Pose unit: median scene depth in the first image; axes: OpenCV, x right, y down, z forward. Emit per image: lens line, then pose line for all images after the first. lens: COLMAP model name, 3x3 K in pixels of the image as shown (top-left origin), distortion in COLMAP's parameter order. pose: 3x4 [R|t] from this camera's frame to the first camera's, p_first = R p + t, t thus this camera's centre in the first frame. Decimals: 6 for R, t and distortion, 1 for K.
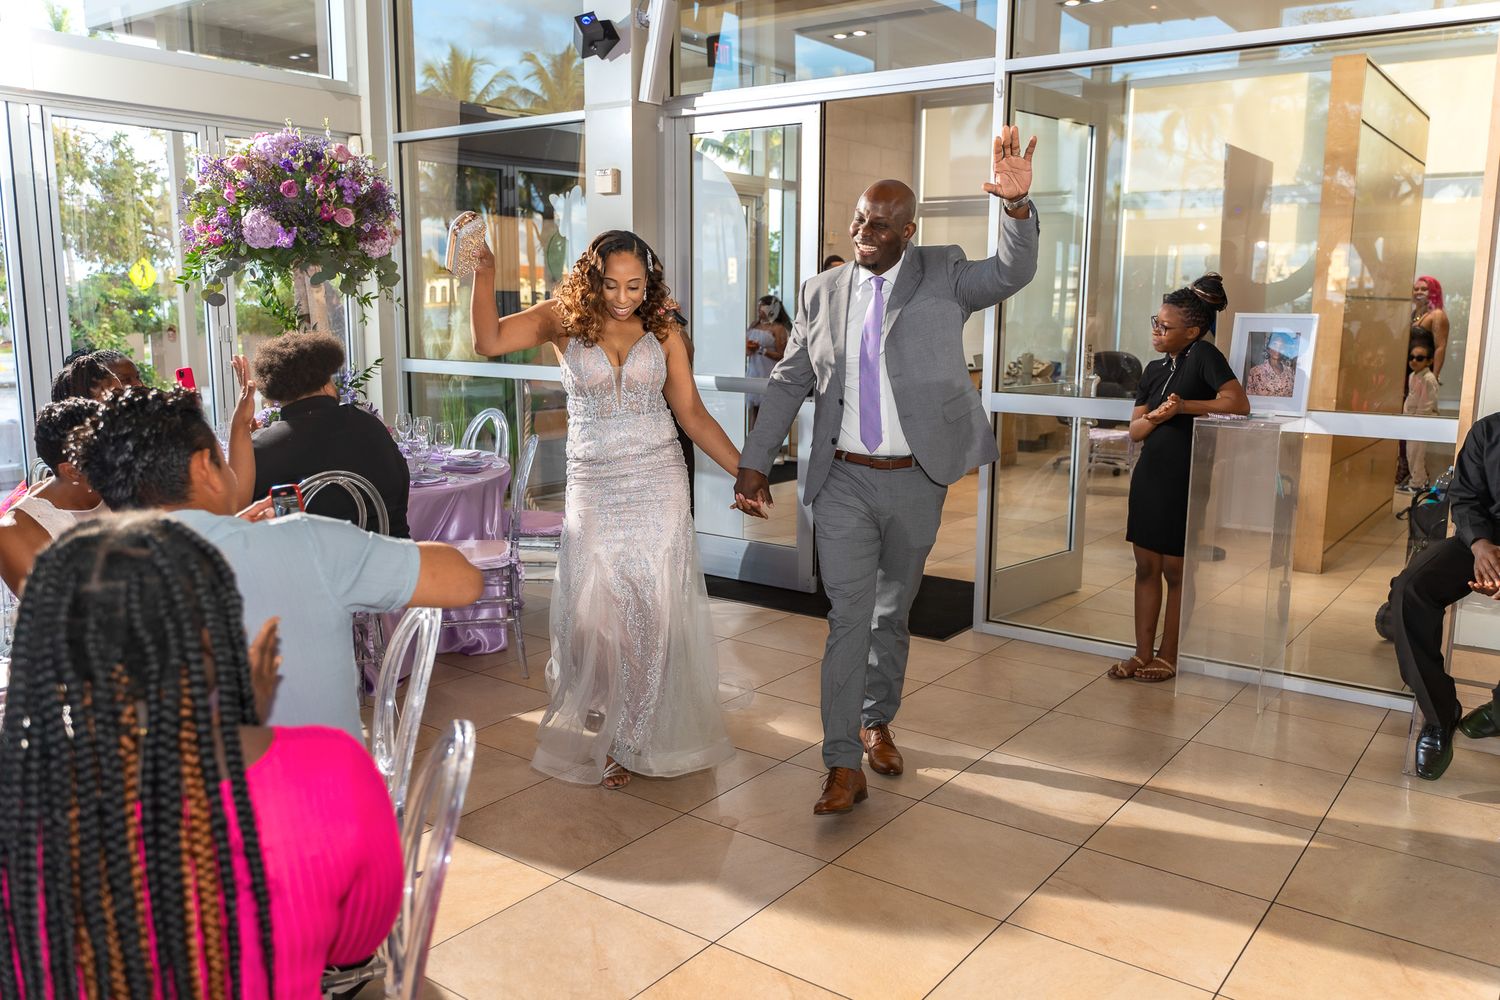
lens RADIAL K [[1189.2, 0, 750.0], [0, 1189.2, 500.0], [0, 0, 1]] dist [0.000399, 0.003741]
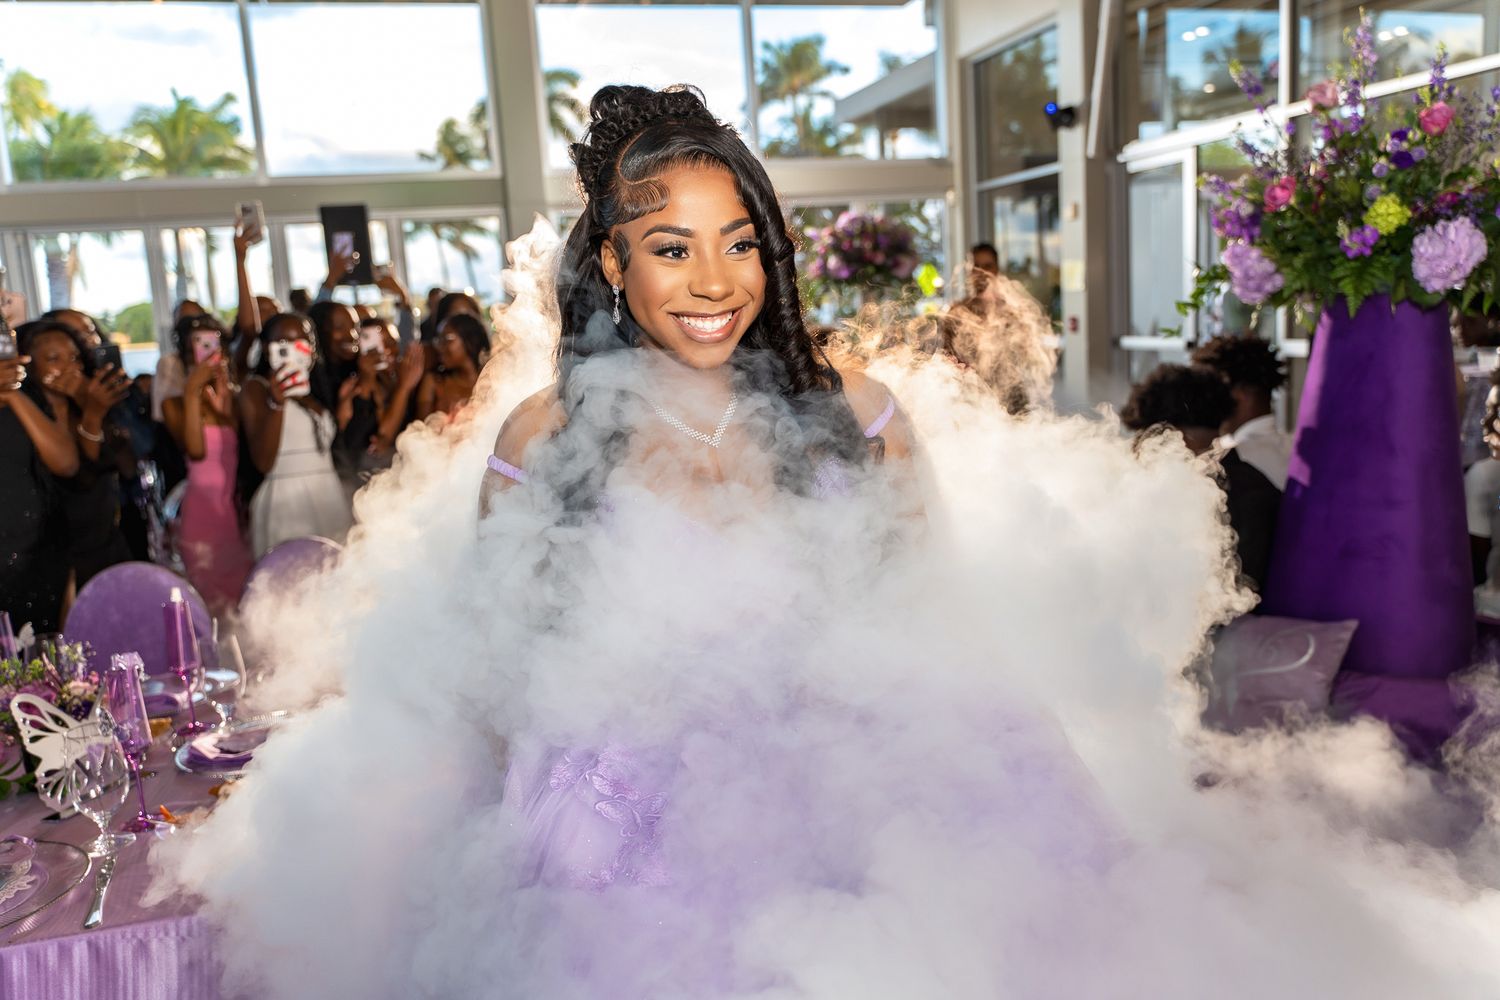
lens RADIAL K [[1189.2, 0, 750.0], [0, 1189.2, 500.0], [0, 0, 1]] dist [0.000399, 0.003741]
pose [[0.794928, 0.040888, -0.605324, 0.528940], [-0.033310, 0.999163, 0.023747, 0.079282], [0.605788, 0.001286, 0.795625, -0.474569]]
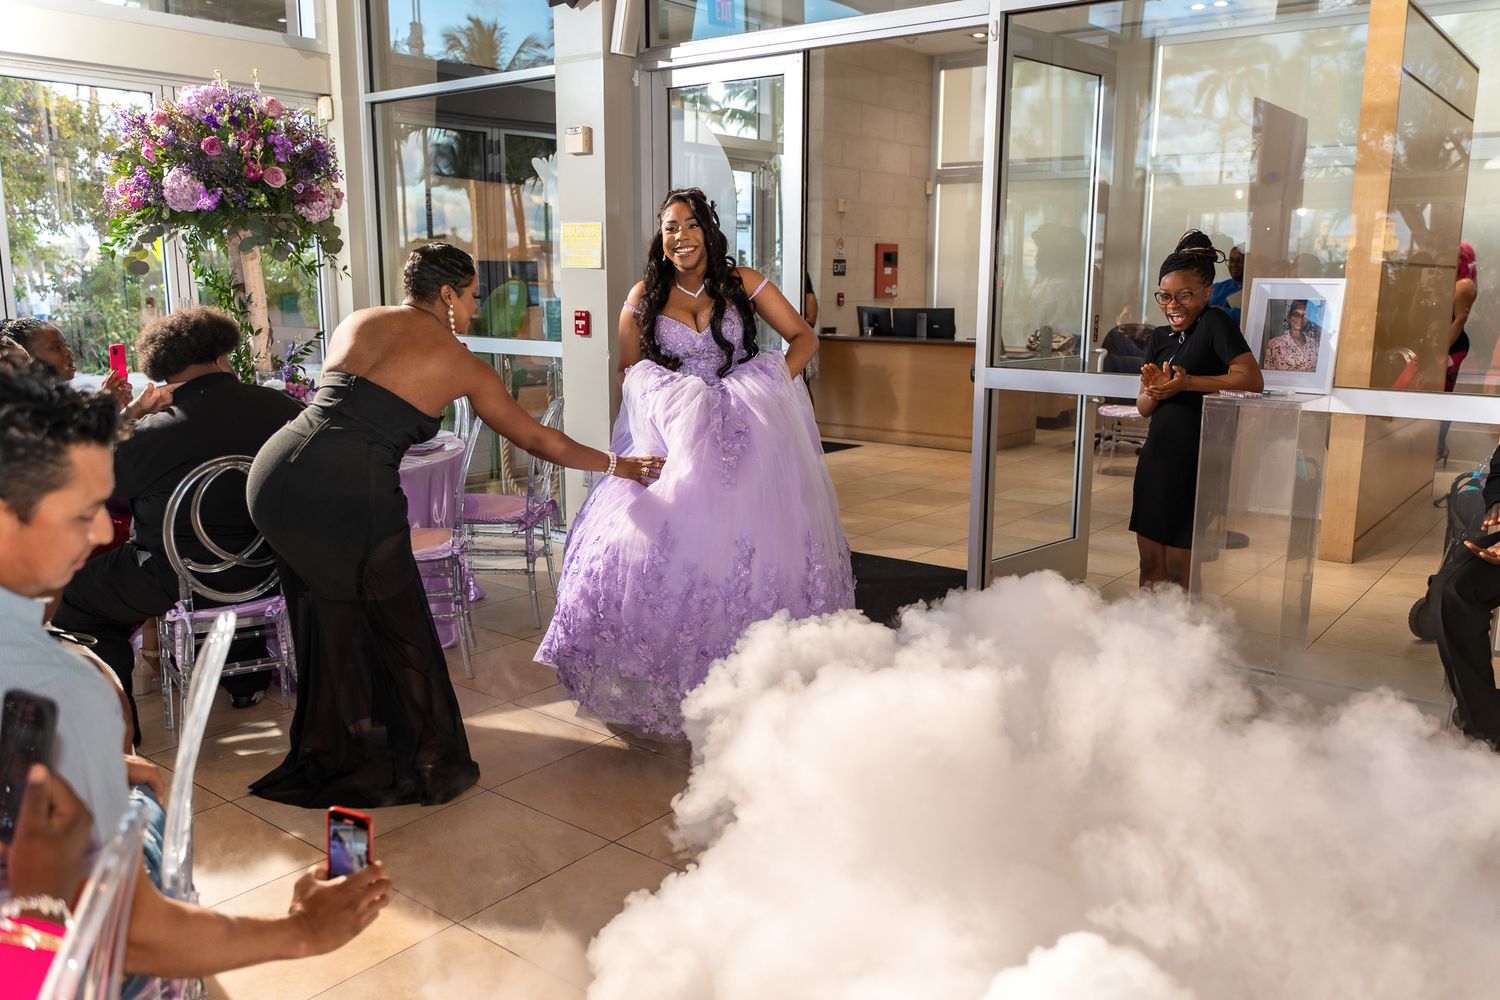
lens RADIAL K [[1189.2, 0, 750.0], [0, 1189.2, 500.0], [0, 0, 1]] dist [0.000399, 0.003741]
pose [[0.999578, 0.001990, -0.028986, 0.046822], [-0.001384, 0.999780, 0.020927, -0.006969], [0.029021, -0.020878, 0.999361, 0.075871]]
